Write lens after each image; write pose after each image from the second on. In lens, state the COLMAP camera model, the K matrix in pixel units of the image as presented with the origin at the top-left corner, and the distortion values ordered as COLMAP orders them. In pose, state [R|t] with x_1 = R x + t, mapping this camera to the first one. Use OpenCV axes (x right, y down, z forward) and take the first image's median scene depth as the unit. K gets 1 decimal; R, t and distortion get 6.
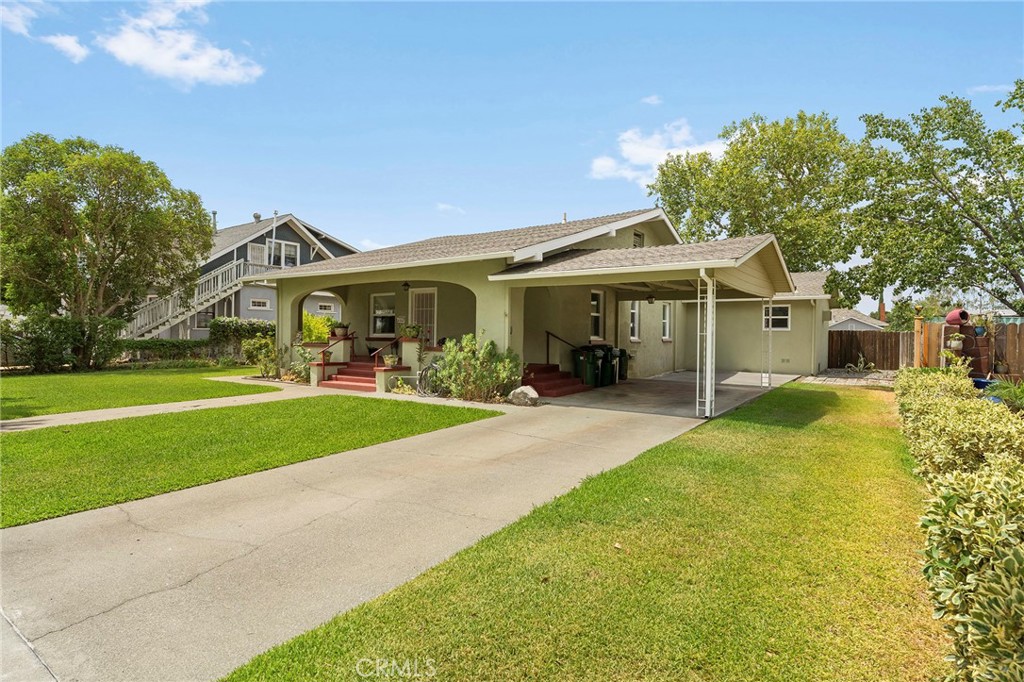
lens RADIAL K [[543.4, 0, 509.4], [0, 543.4, 336.3], [0, 0, 1]] dist [-0.003483, -0.000368]
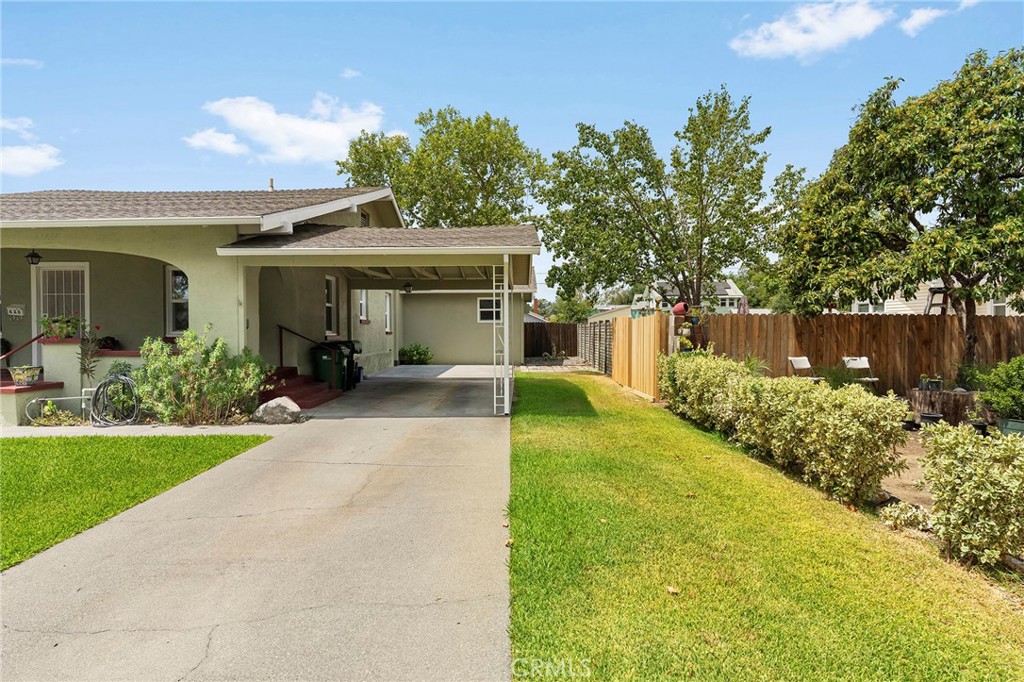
lens RADIAL K [[571.3, 0, 516.4], [0, 571.3, 344.3], [0, 0, 1]] dist [-0.002161, 0.000134]
pose [[0.815769, -0.030180, 0.577590, -0.134602], [0.016850, 0.999454, 0.028425, 0.000324], [-0.578133, -0.013456, 0.815832, 0.136055]]
